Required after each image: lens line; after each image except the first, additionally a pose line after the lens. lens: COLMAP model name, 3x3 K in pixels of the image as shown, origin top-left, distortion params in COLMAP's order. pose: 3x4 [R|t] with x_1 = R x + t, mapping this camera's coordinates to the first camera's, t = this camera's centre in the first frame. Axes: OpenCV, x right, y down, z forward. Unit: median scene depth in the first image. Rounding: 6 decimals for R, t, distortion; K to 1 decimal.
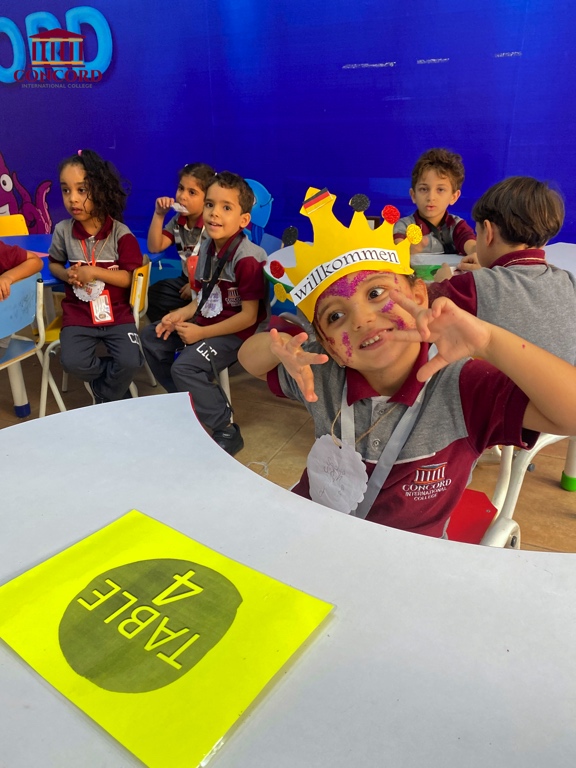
lens RADIAL K [[578.4, 0, 292.8], [0, 578.4, 383.8], [0, 0, 1]] dist [0.006980, -0.013018]
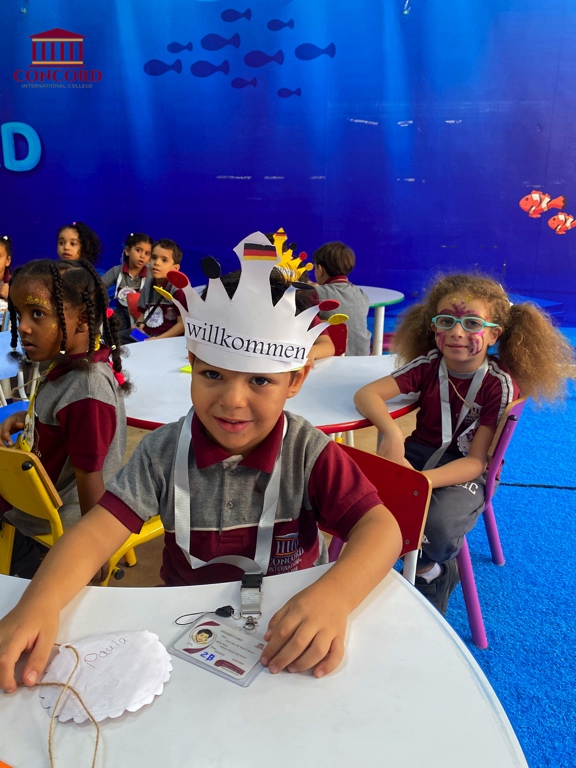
lens RADIAL K [[578.4, 0, 293.0], [0, 578.4, 375.8], [0, 0, 1]] dist [0.006980, -0.013018]
pose [[0.956126, -0.041720, 0.289969, -0.246919], [0.081753, 0.988483, -0.127347, 0.247329], [-0.281316, 0.145466, 0.948526, -0.580415]]
